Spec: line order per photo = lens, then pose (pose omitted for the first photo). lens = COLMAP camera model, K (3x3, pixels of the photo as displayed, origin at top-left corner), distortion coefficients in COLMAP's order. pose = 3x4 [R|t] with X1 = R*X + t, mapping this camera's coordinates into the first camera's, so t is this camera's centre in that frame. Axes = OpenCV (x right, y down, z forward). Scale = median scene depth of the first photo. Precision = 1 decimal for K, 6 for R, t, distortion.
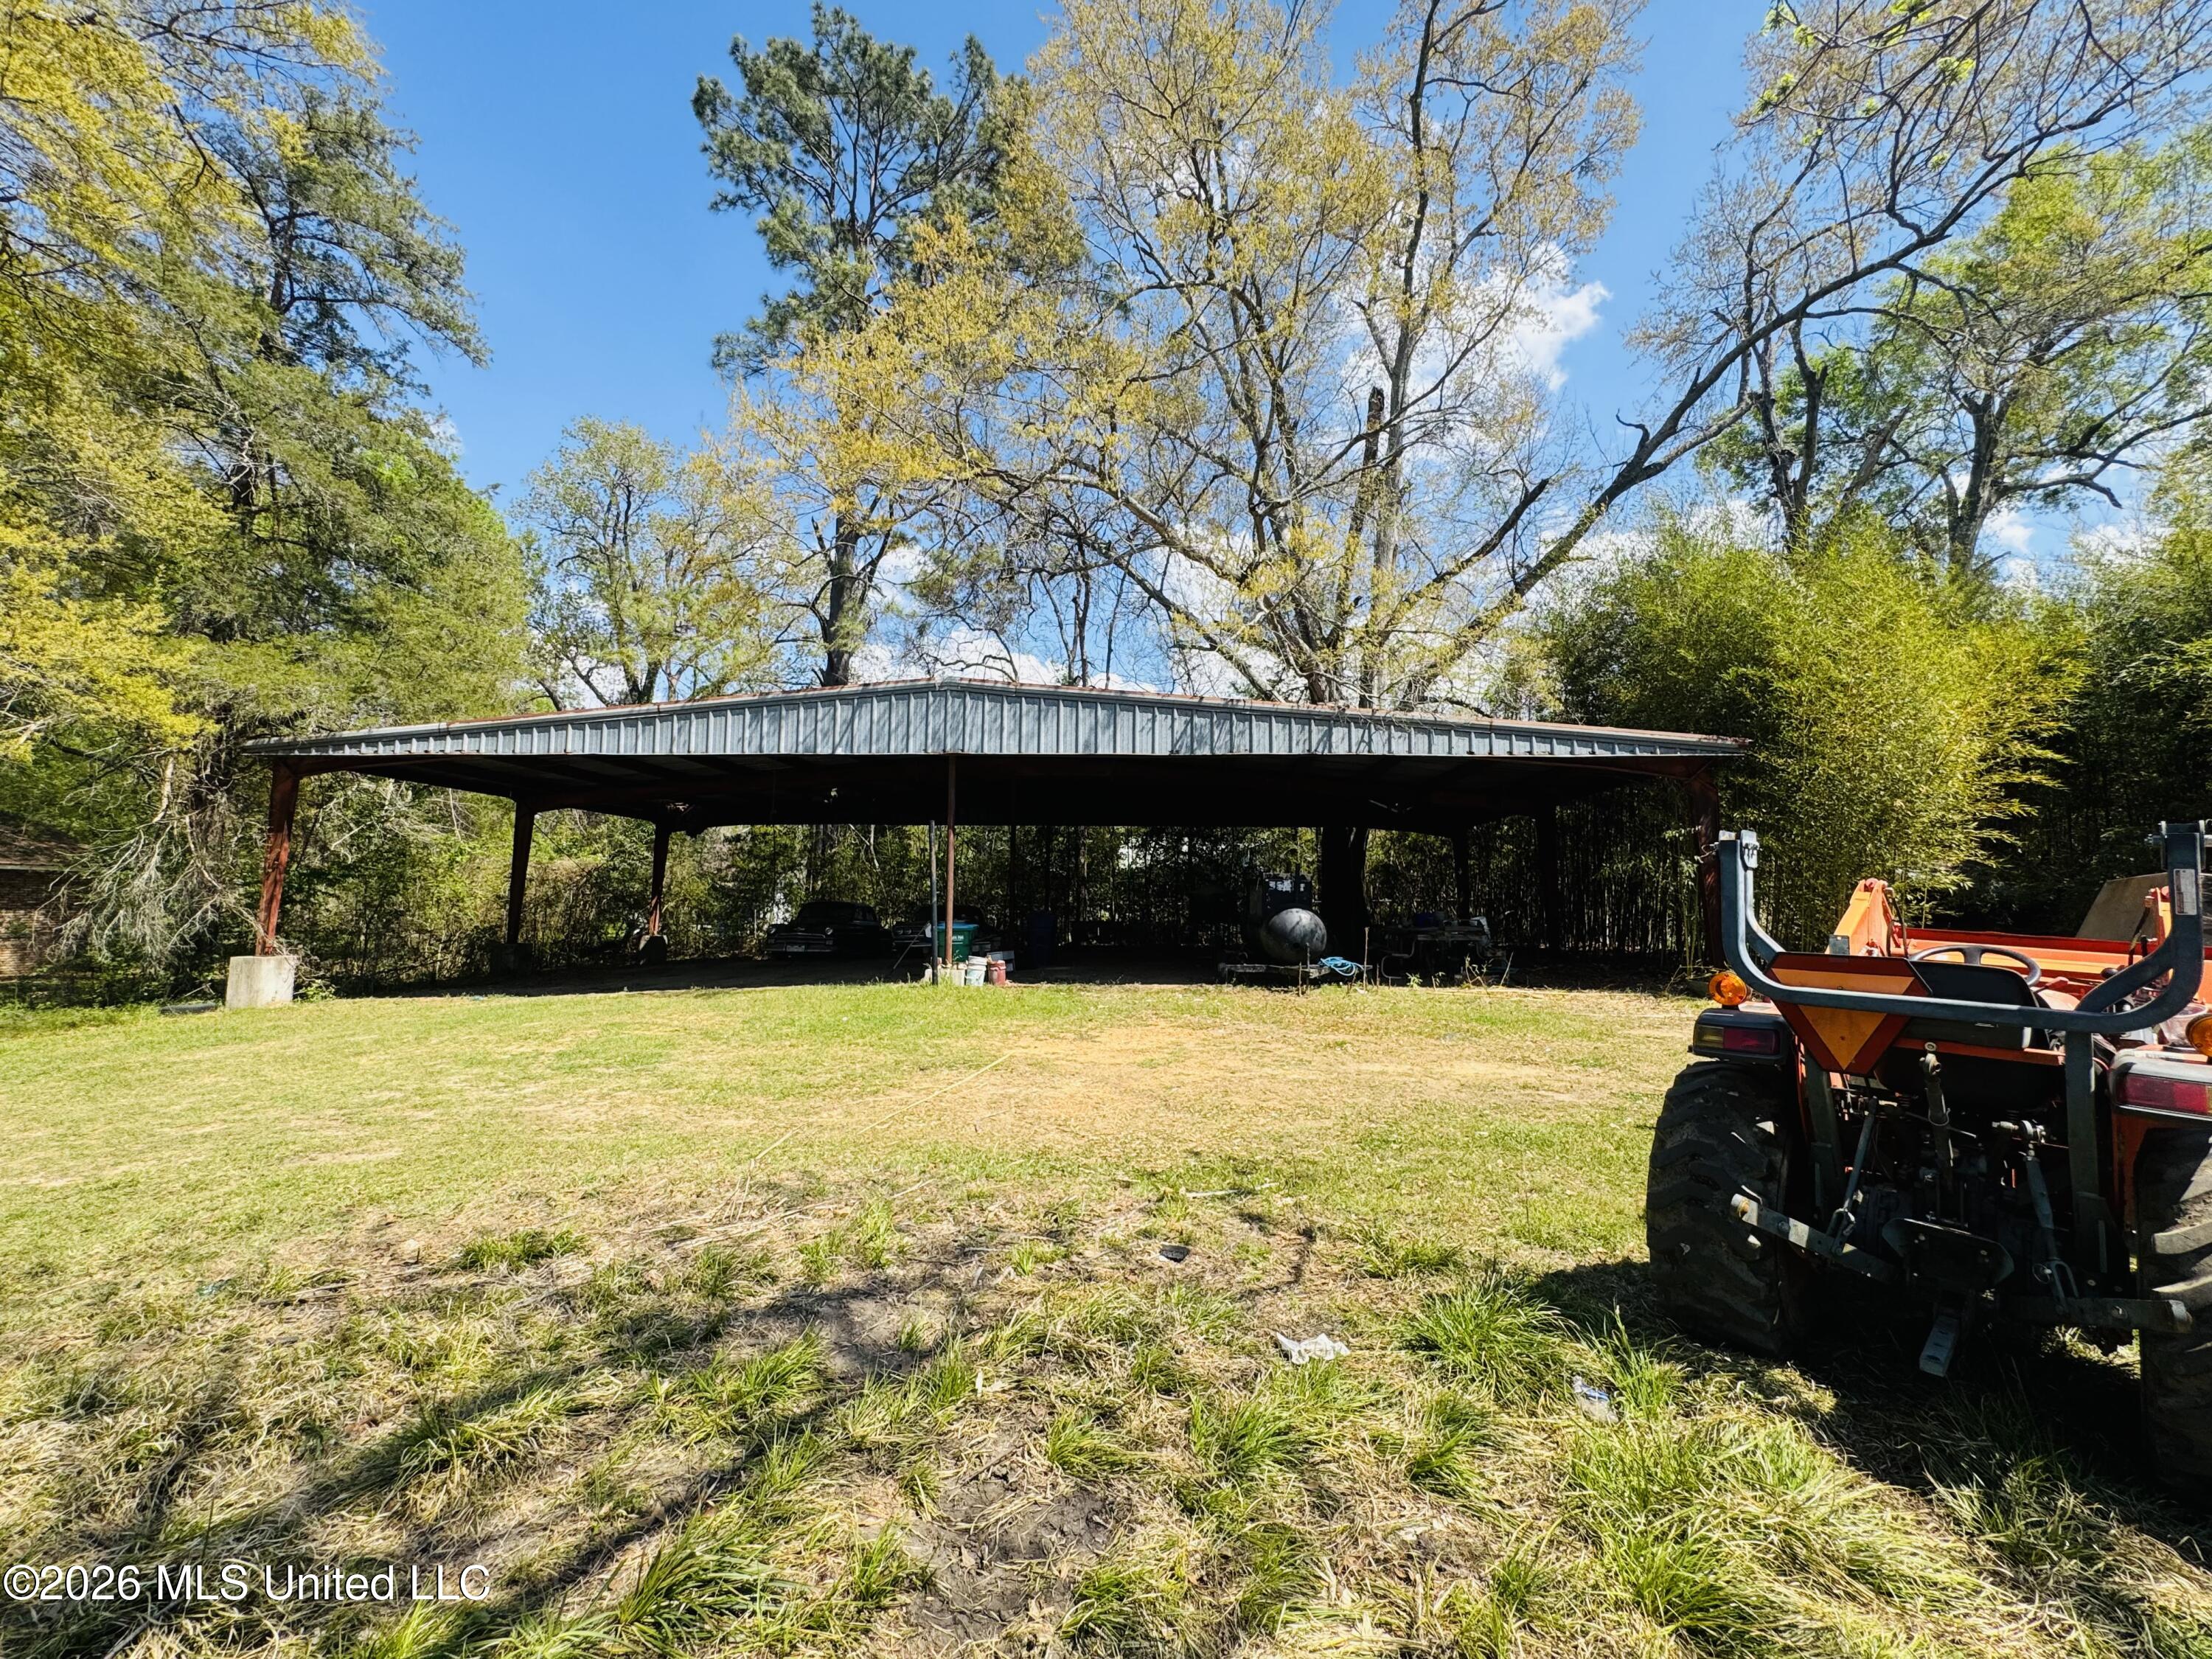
lens RADIAL K [[891.7, 0, 1108.2], [0, 891.7, 829.1], [0, 0, 1]] dist [-0.004205, 0.000991]
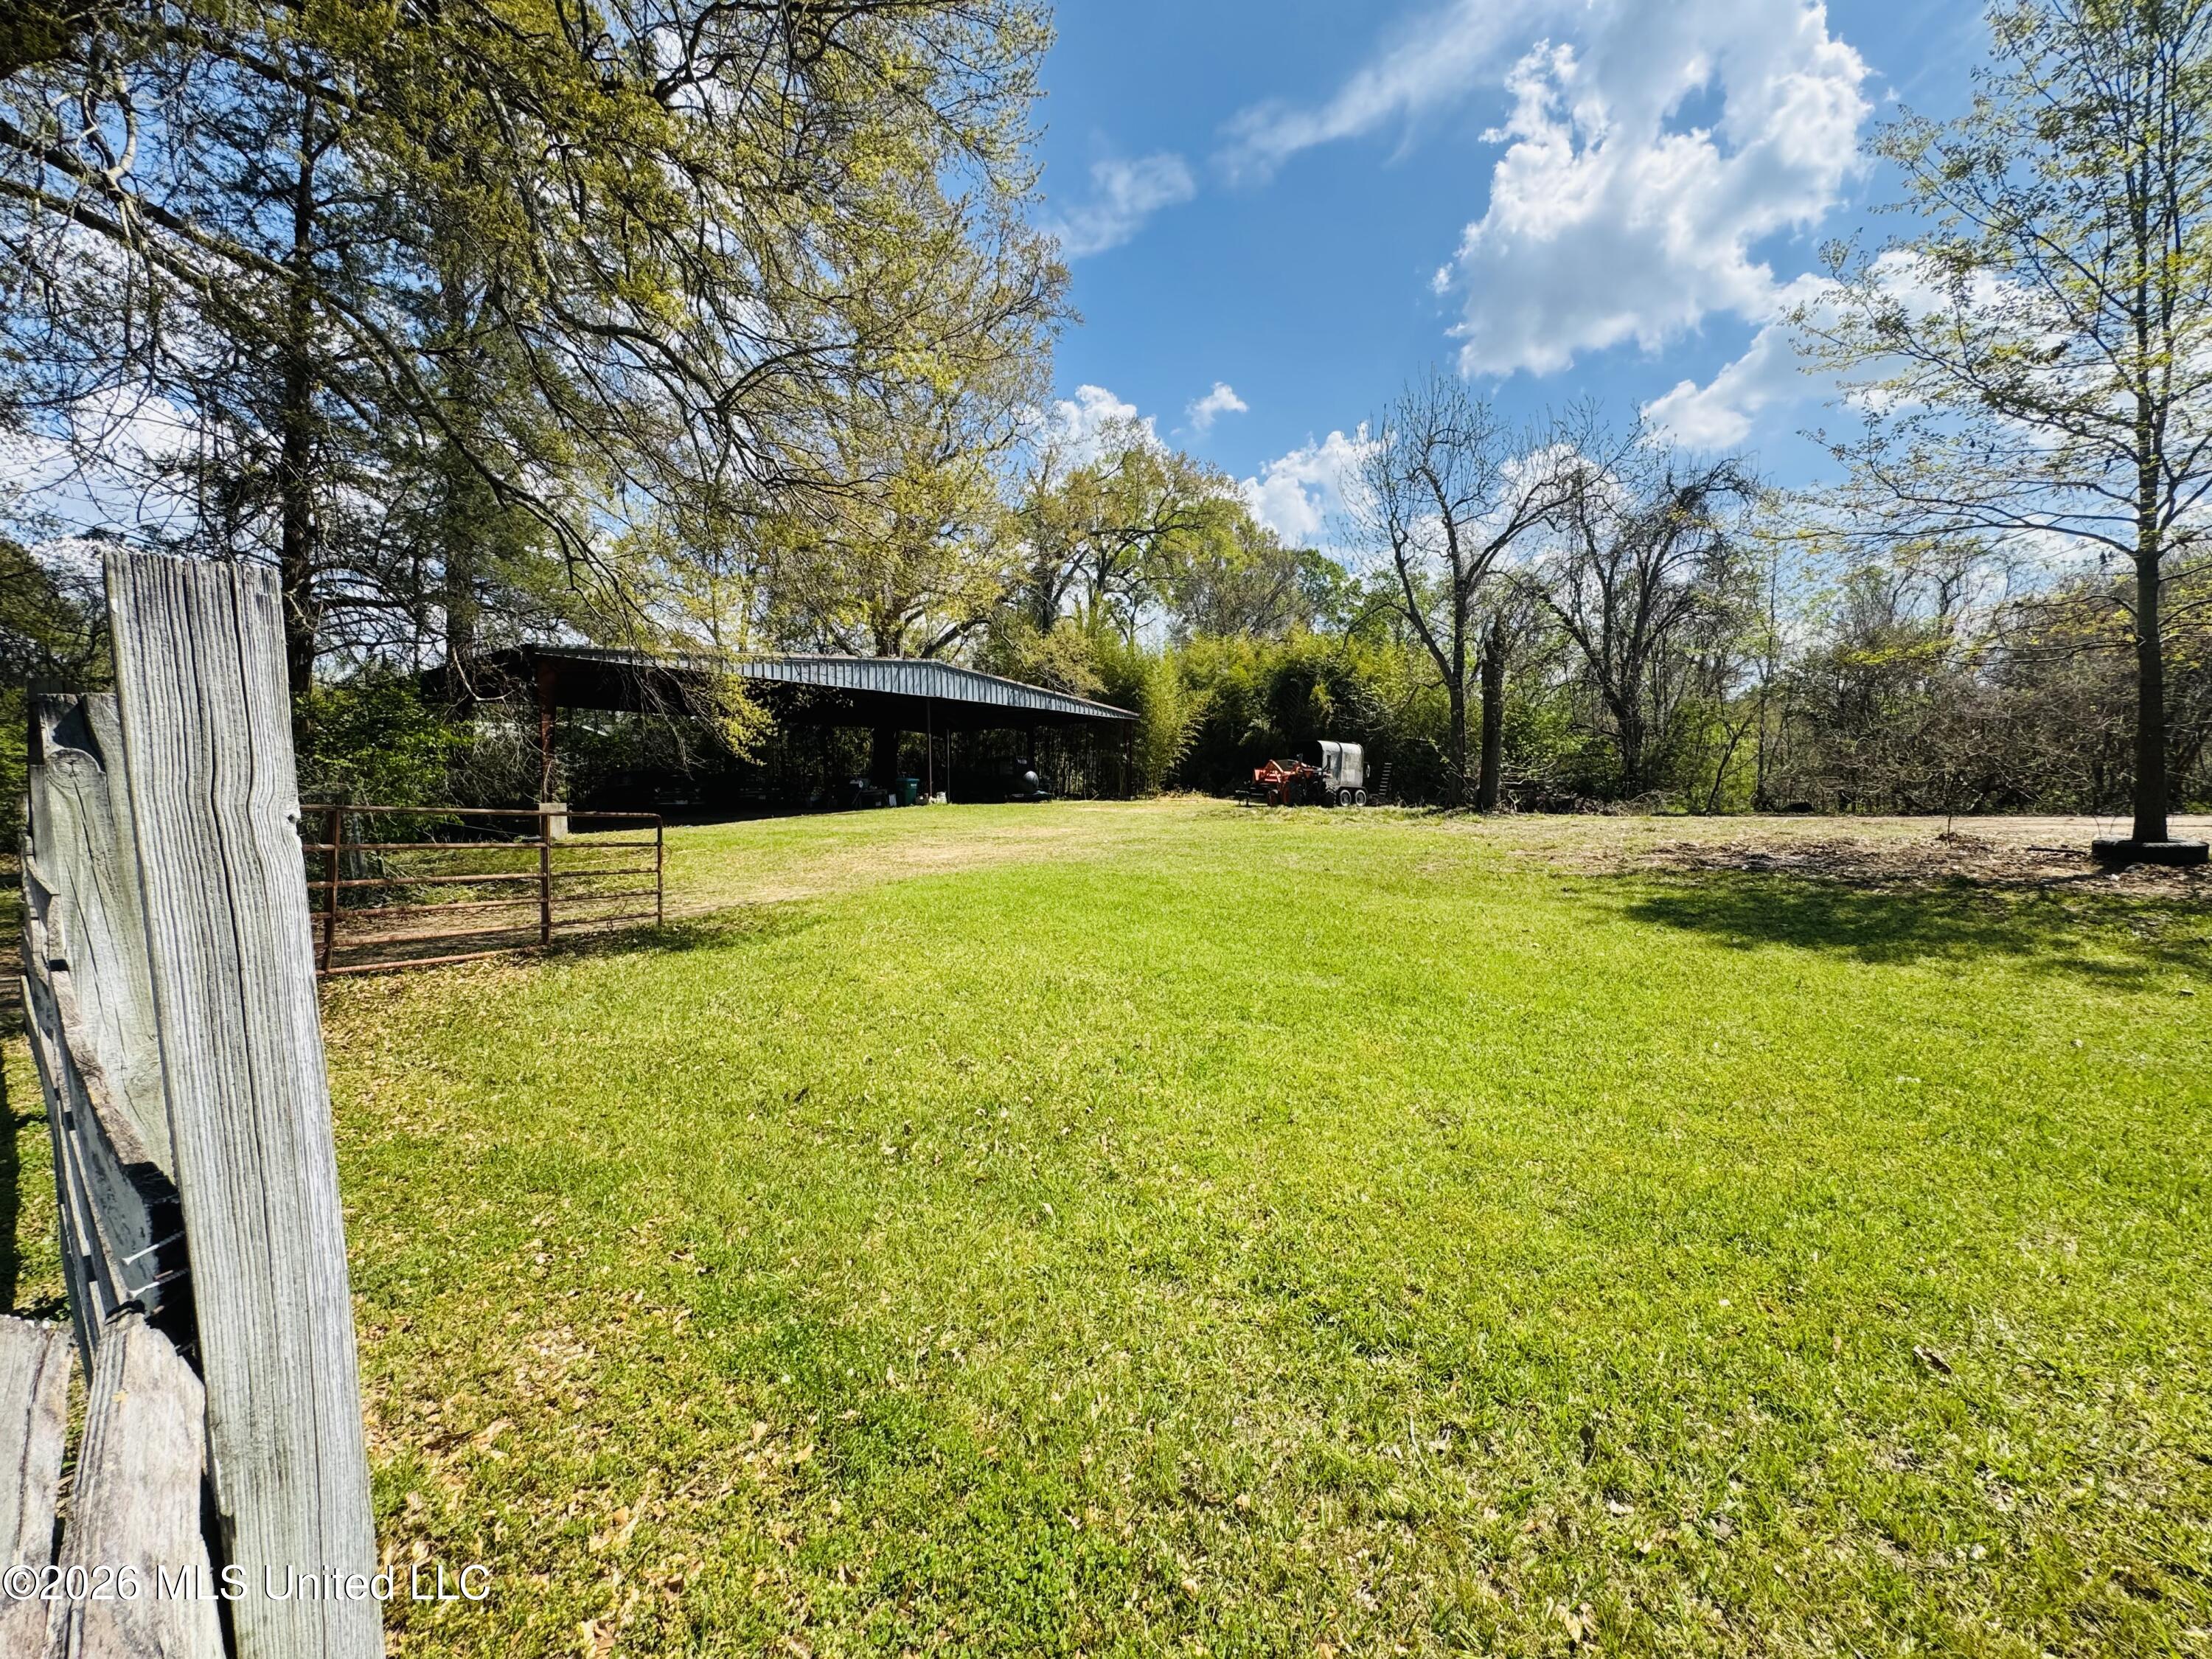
lens RADIAL K [[891.7, 0, 1104.6], [0, 891.7, 829.5], [0, 0, 1]] dist [-0.004205, 0.000991]
pose [[0.536430, -0.050791, 0.842415, -4.520557], [-0.057587, 0.993658, 0.096579, 0.000701], [-0.841978, -0.100320, 0.530103, -1.251221]]
